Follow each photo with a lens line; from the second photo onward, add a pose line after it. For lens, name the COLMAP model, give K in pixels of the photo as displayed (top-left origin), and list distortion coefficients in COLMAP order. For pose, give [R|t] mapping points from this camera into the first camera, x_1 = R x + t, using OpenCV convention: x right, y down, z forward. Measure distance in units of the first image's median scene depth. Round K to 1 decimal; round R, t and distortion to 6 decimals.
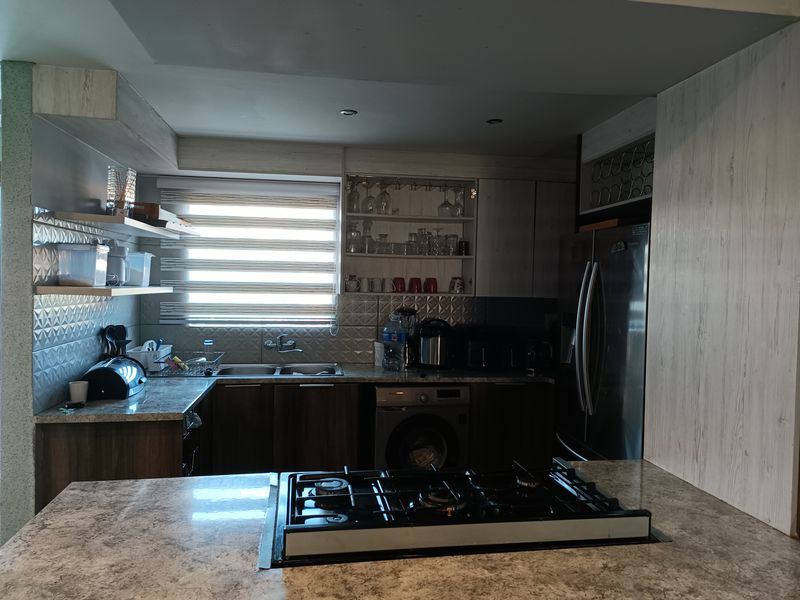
lens RADIAL K [[579.9, 0, 401.7], [0, 579.9, 297.2], [0, 0, 1]] dist [0.042822, -0.046426]
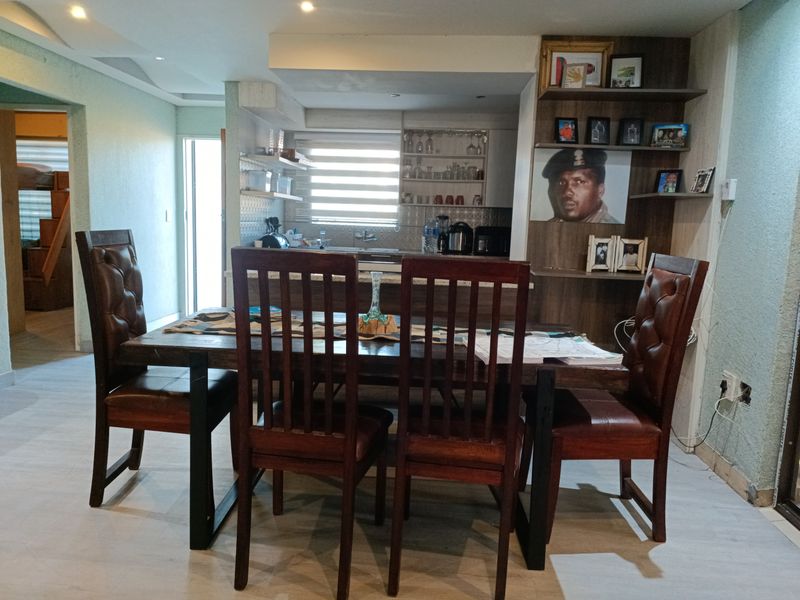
lens RADIAL K [[579.9, 0, 400.8], [0, 579.9, 301.9], [0, 0, 1]] dist [0.042822, -0.046426]
pose [[0.976619, 0.044102, -0.210406, 0.264375], [-0.020746, 0.993498, 0.111948, 0.087726], [0.213975, -0.104965, 0.971183, -0.635718]]
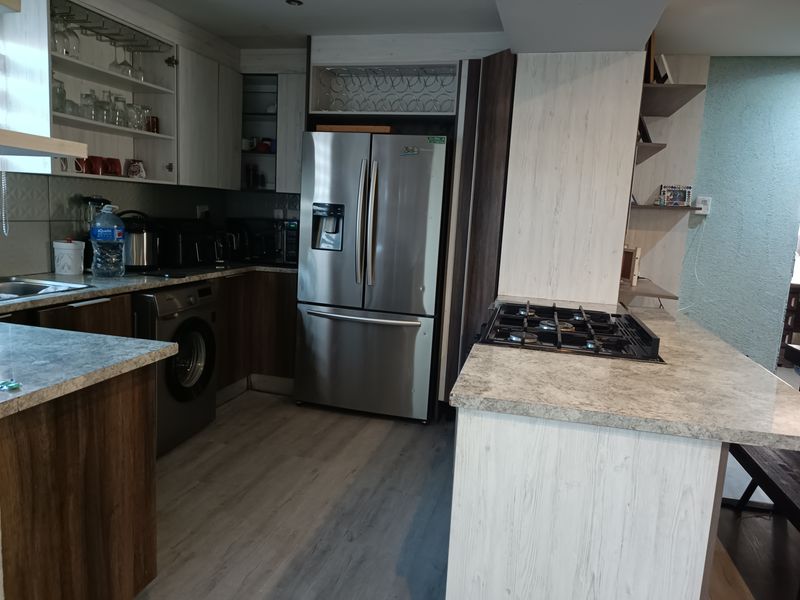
lens RADIAL K [[579.9, 0, 401.1], [0, 579.9, 298.4], [0, 0, 1]] dist [0.042822, -0.046426]
pose [[0.388424, -0.135949, 0.911397, -0.617774], [-0.020879, 0.987505, 0.156200, 0.026221], [-0.921244, -0.079700, 0.380732, 0.357265]]
